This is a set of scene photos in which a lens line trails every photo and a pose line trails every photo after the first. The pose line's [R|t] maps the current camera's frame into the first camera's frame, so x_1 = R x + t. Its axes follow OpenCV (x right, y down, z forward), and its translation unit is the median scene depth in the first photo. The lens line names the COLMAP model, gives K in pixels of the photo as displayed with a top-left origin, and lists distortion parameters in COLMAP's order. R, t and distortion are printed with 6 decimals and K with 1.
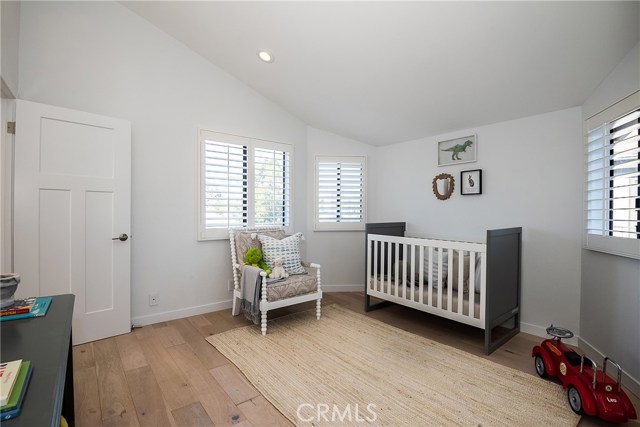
lens RADIAL K [[297.4, 0, 316.1], [0, 297.4, 210.1], [0, 0, 1]] dist [-0.021176, -0.000483]
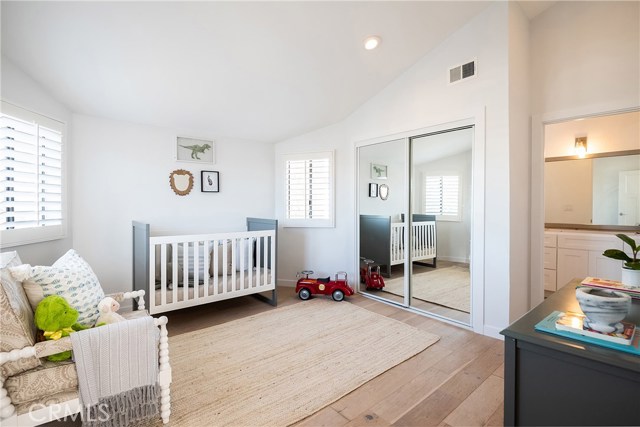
lens RADIAL K [[297.4, 0, 315.3], [0, 297.4, 212.7], [0, 0, 1]] dist [-0.021176, -0.000483]
pose [[-0.025704, -0.030956, 0.999190, -0.643169], [-0.000957, 0.999521, 0.030942, -0.009229], [-0.999669, -0.000161, -0.025721, 0.624339]]
